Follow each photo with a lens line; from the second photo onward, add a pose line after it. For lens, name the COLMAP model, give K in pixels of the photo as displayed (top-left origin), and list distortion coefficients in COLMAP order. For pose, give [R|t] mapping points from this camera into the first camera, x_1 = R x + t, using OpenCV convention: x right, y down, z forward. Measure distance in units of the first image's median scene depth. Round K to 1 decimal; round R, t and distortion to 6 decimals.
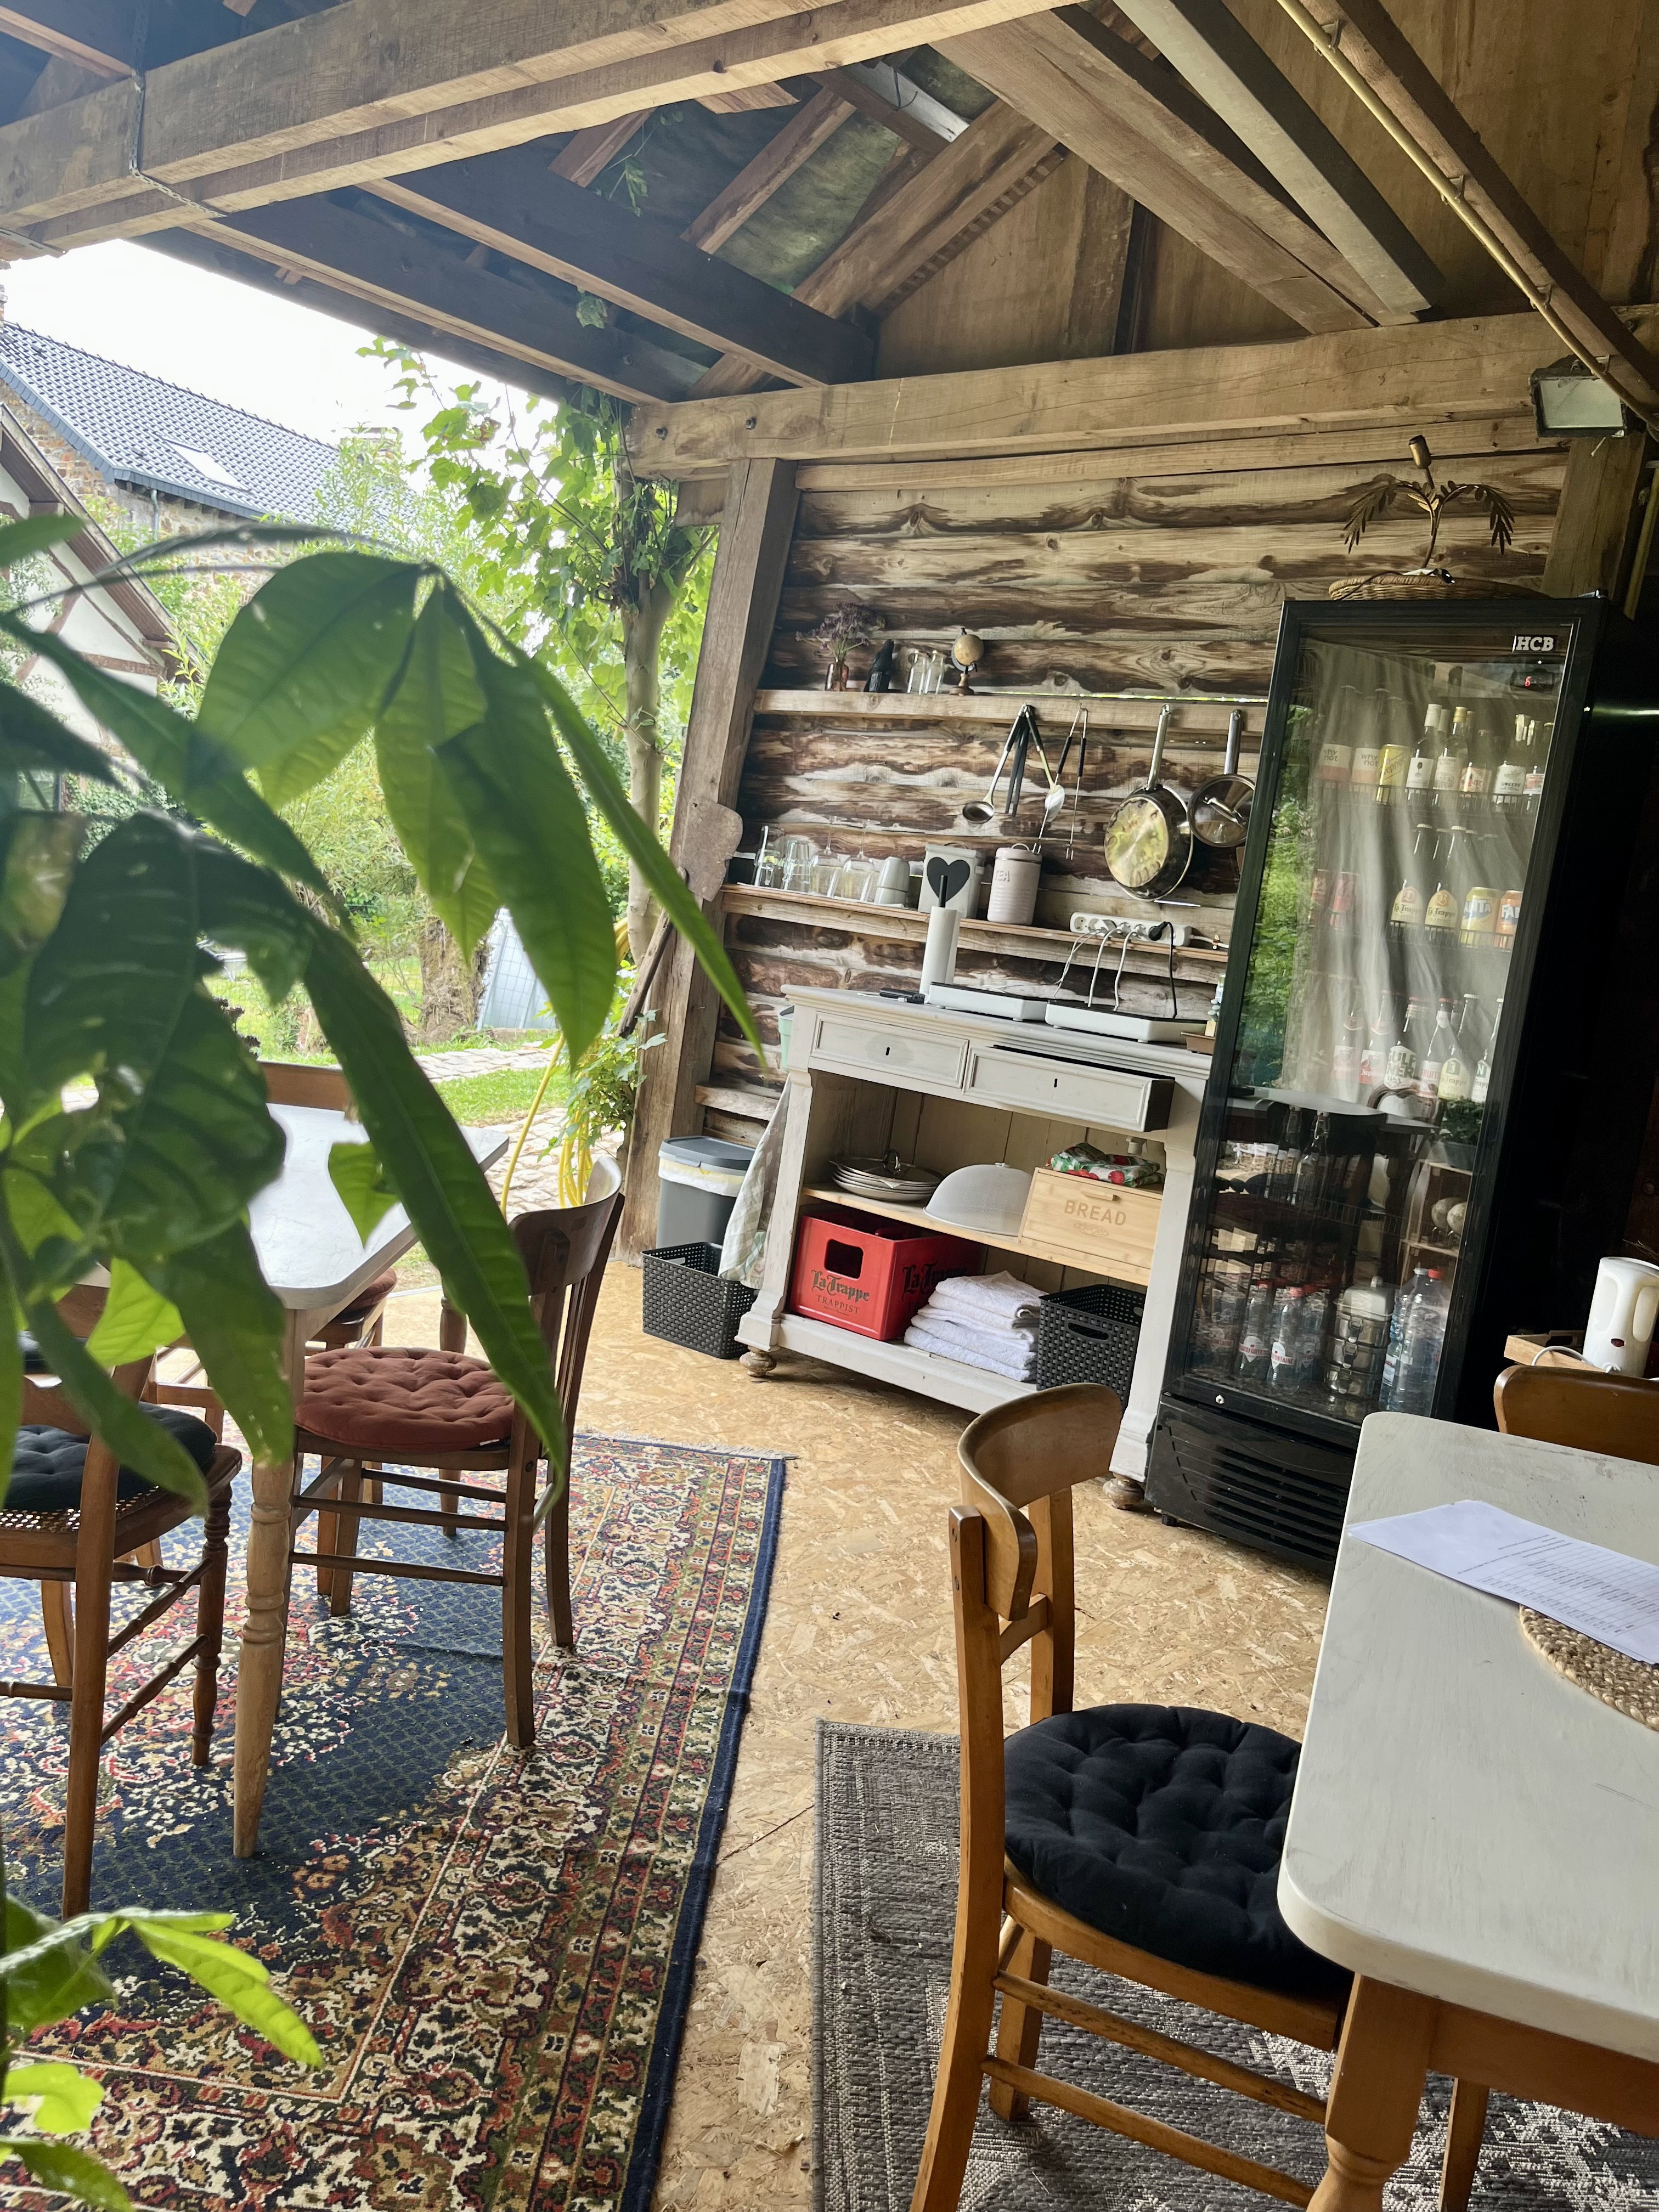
lens RADIAL K [[1703.7, 0, 810.7], [0, 1703.7, 1113.8], [0, 0, 1]] dist [0.037590, -0.063514]
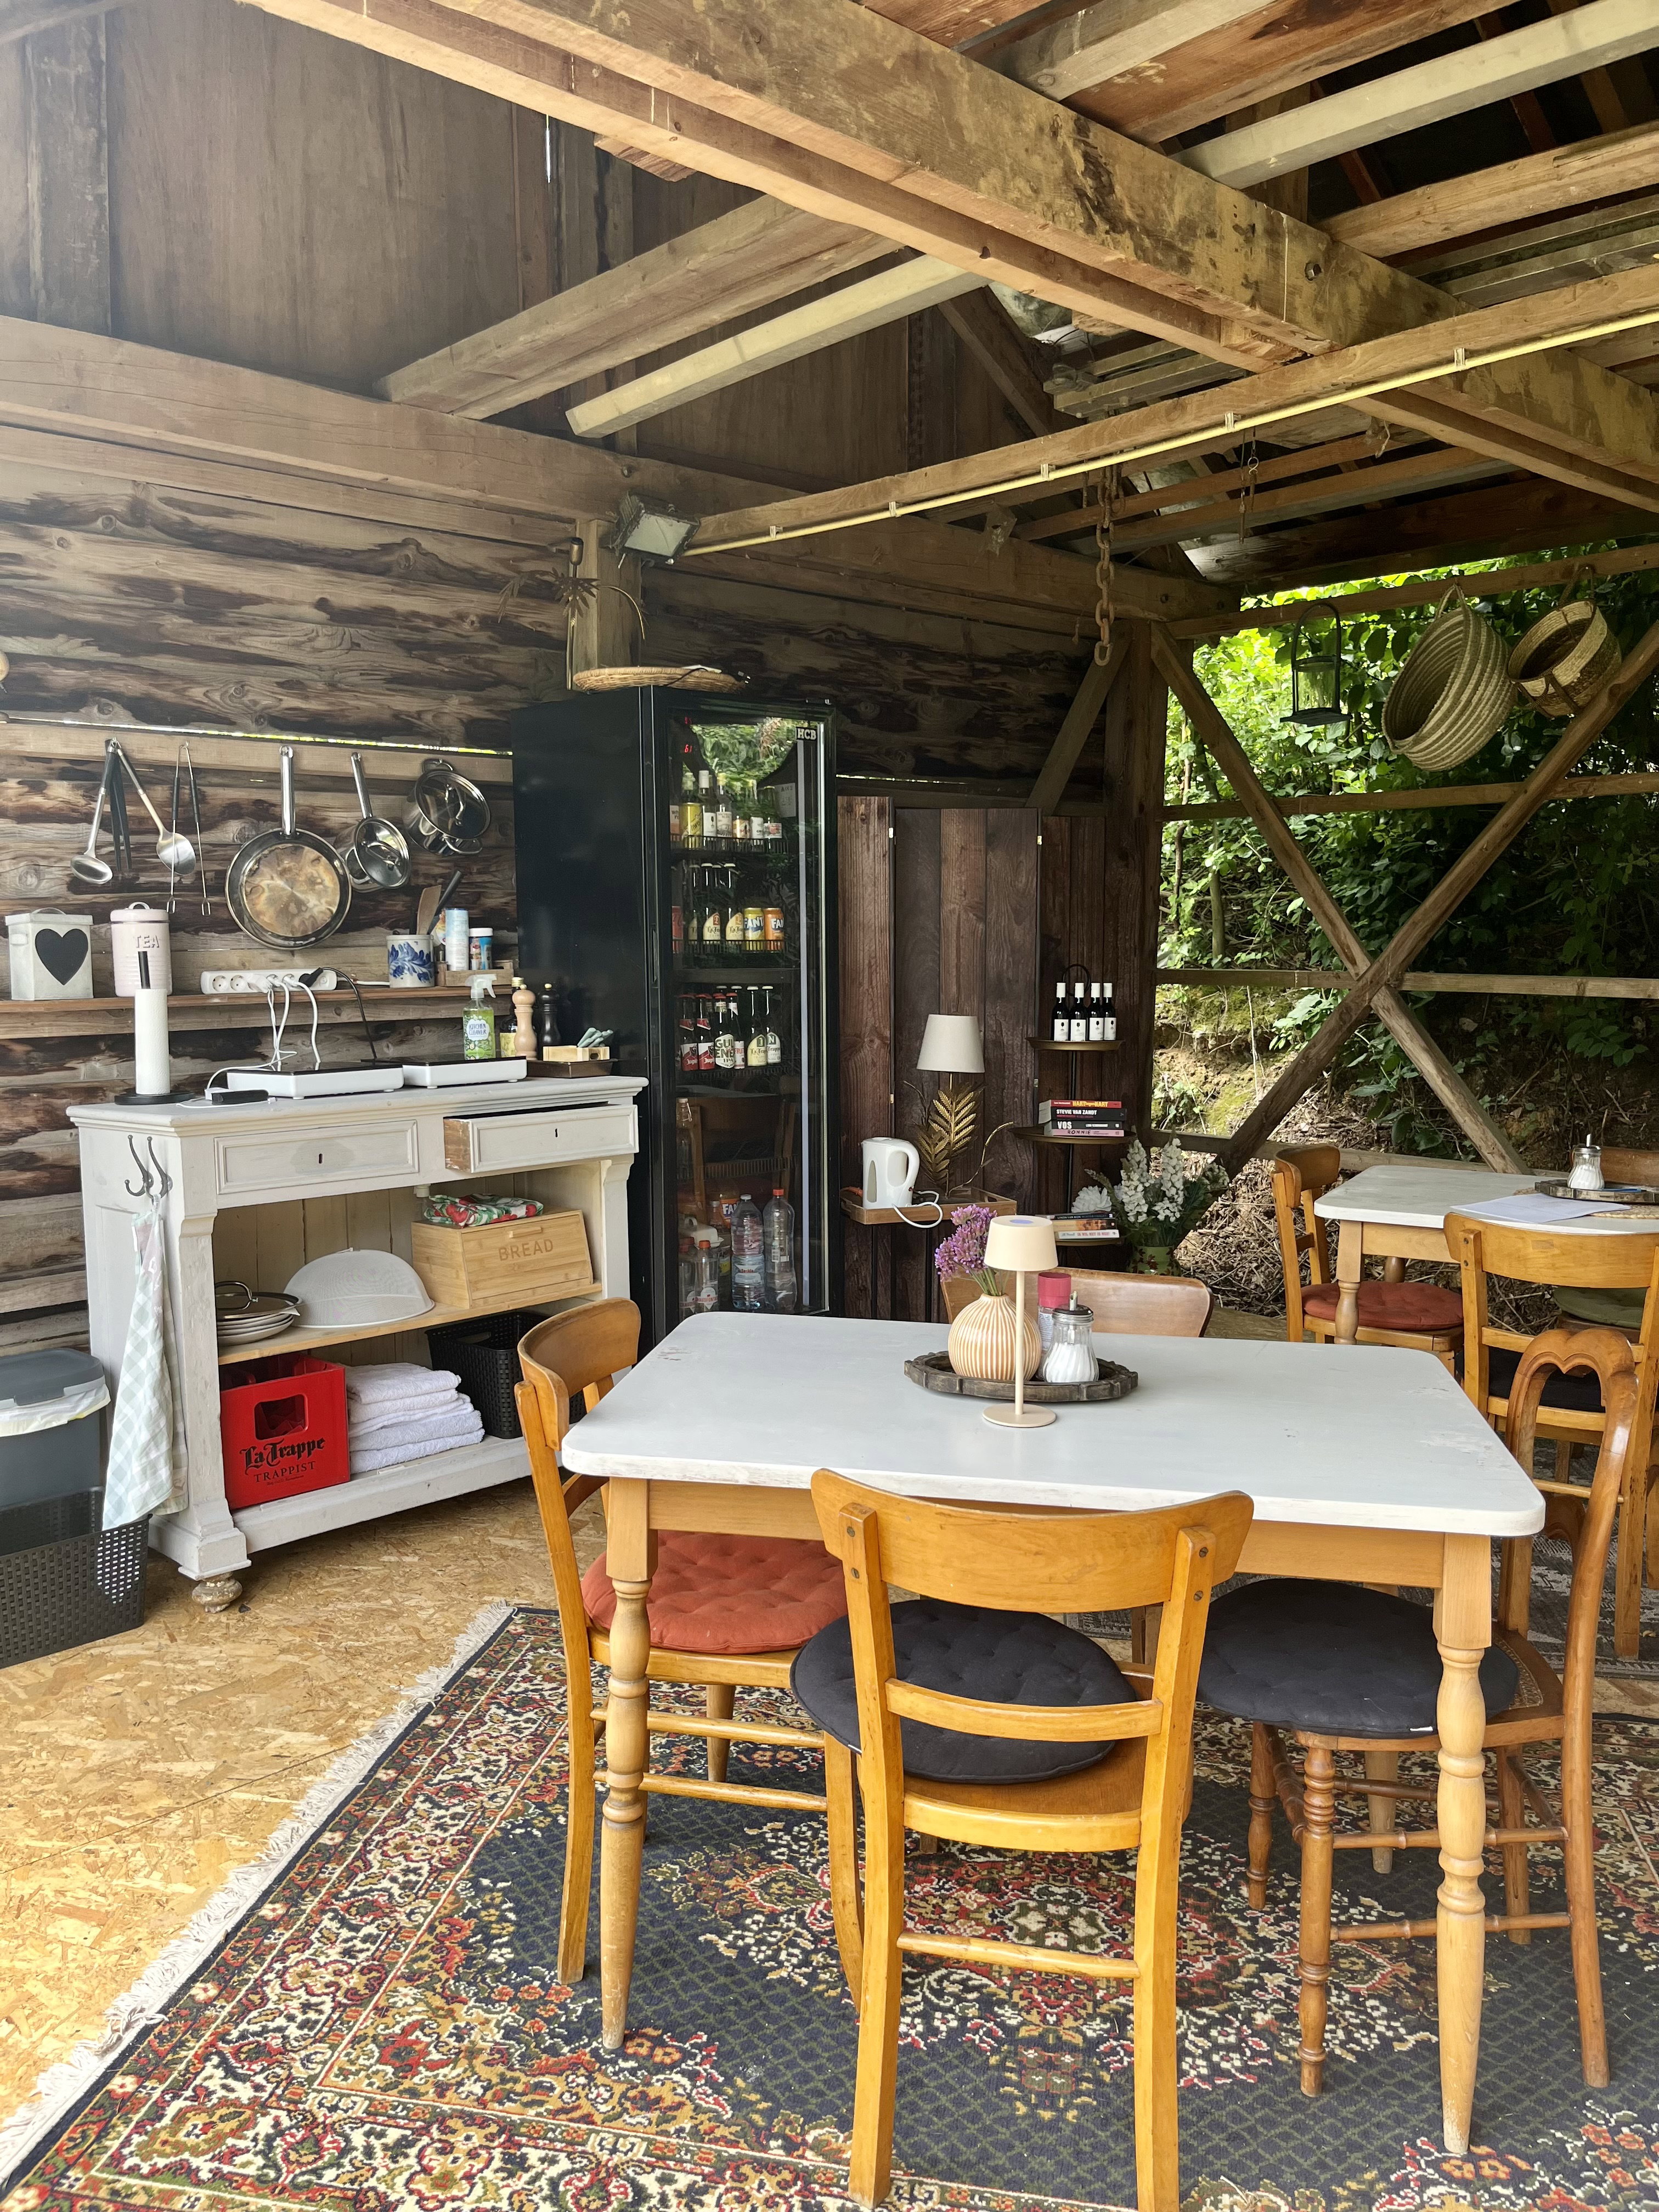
lens RADIAL K [[1703.7, 0, 824.4], [0, 1703.7, 1098.8], [0, 0, 1]] dist [0.037590, -0.063514]
pose [[0.132345, -0.217358, 0.967078, -0.699960], [0.166437, 0.966681, 0.194491, -0.179055], [-0.977130, 0.135217, 0.164111, 0.558875]]
